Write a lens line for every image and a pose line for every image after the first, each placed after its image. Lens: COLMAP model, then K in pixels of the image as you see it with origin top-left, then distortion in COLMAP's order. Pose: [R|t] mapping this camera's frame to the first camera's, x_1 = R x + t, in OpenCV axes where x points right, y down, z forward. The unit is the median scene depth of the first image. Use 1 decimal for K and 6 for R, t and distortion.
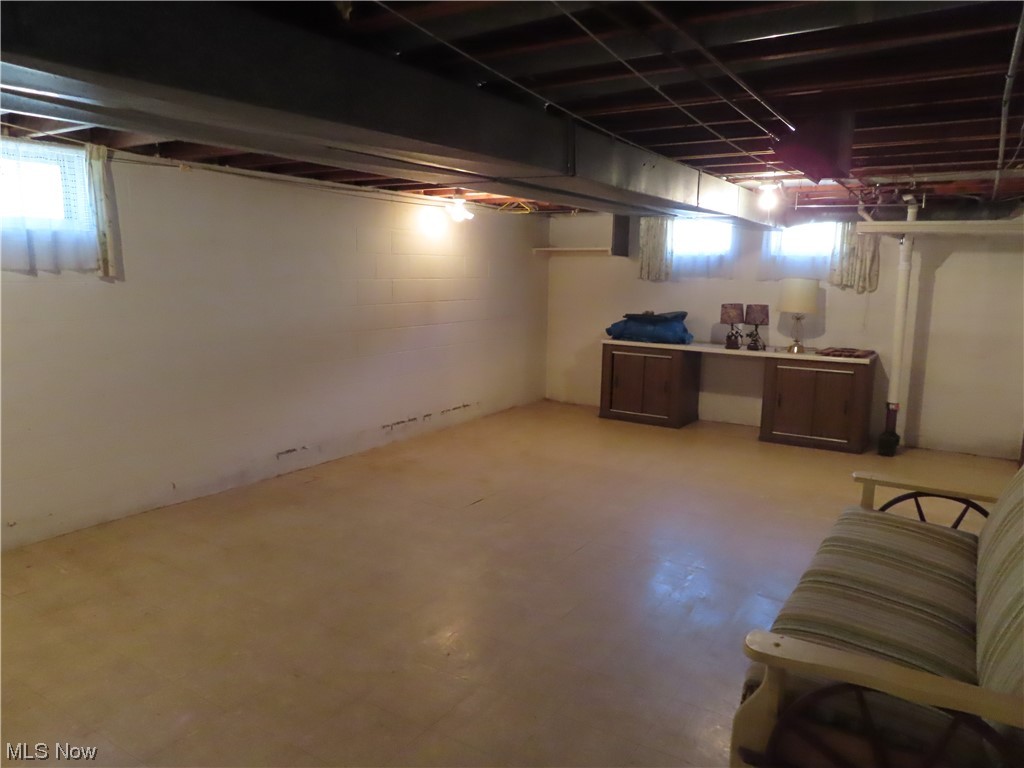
lens RADIAL K [[721.8, 0, 507.4], [0, 721.8, 391.5], [0, 0, 1]] dist [-0.007238, 0.000343]
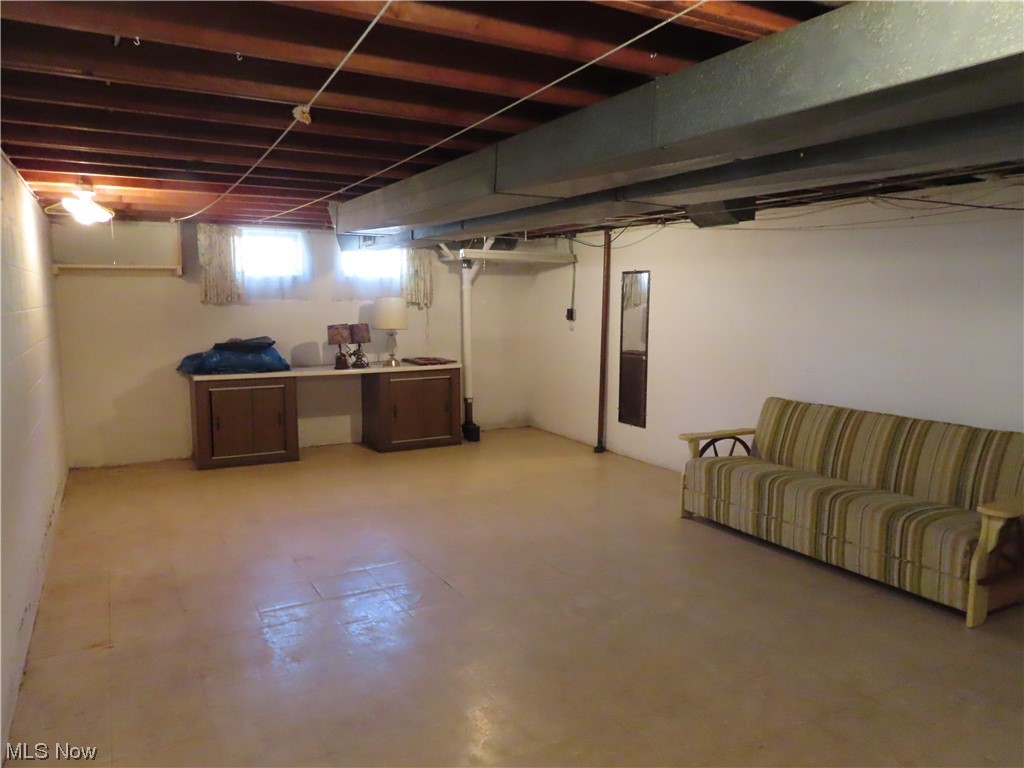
lens RADIAL K [[721.8, 0, 507.4], [0, 721.8, 391.5], [0, 0, 1]] dist [-0.007238, 0.000343]
pose [[0.485910, -0.131243, 0.864099, -0.447644], [0.153532, 0.986105, 0.063438, -0.056948], [-0.860418, 0.101842, 0.499308, 0.307072]]
